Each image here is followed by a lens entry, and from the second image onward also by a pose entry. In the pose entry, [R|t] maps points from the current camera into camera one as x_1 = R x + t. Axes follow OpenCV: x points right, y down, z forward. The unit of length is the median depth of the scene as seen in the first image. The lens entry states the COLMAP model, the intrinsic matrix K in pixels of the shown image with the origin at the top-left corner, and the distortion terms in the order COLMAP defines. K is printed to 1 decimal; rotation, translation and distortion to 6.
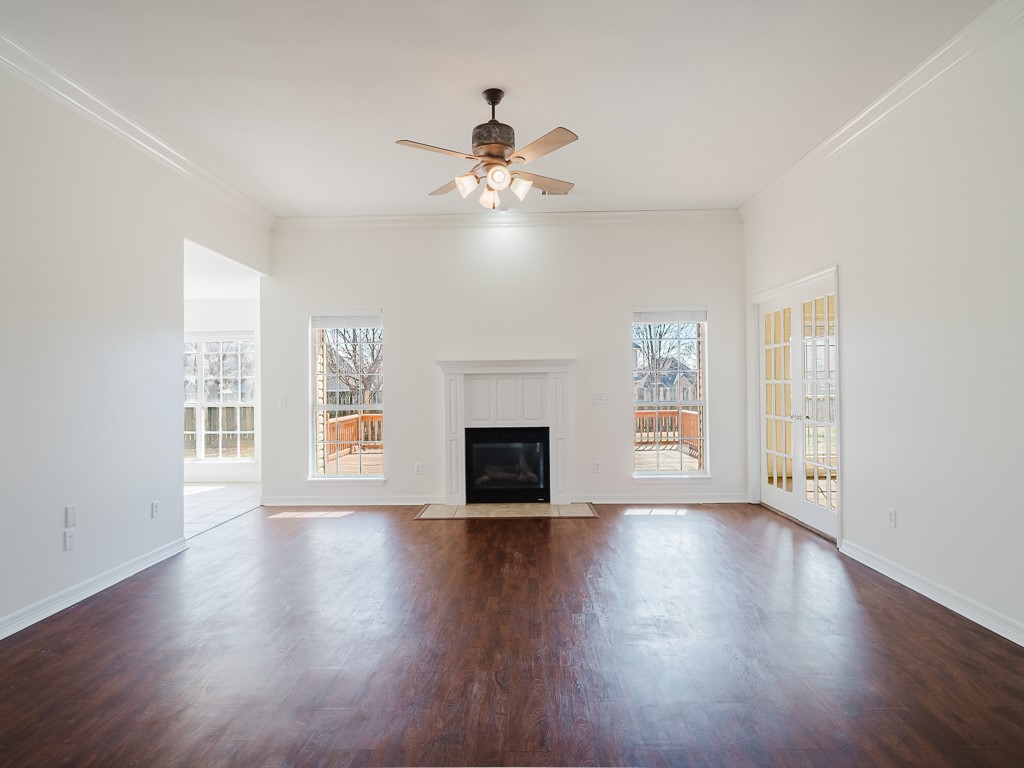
lens RADIAL K [[597.7, 0, 508.7], [0, 597.7, 384.1], [0, 0, 1]] dist [-0.000887, -0.000293]
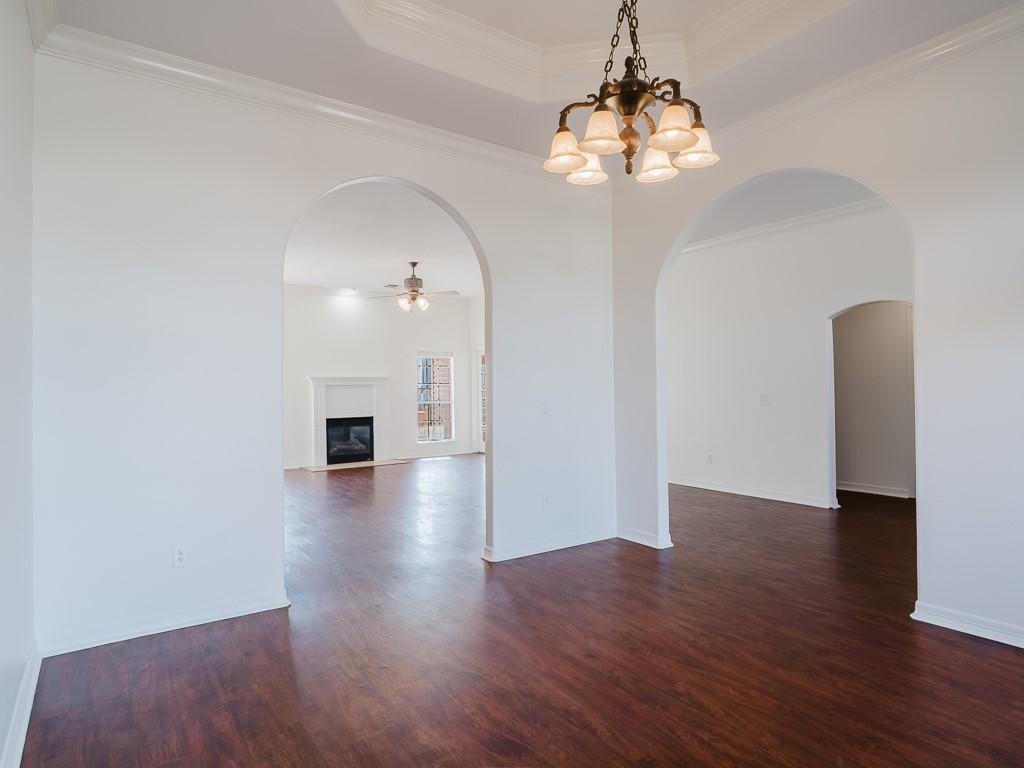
lens RADIAL K [[597.7, 0, 511.1], [0, 597.7, 385.2], [0, 0, 1]] dist [-0.000887, -0.000293]
pose [[0.808629, 0.006220, 0.588286, -0.624051], [-0.002183, 0.999969, -0.007573, -0.005528], [-0.588315, 0.004839, 0.808618, -0.616908]]
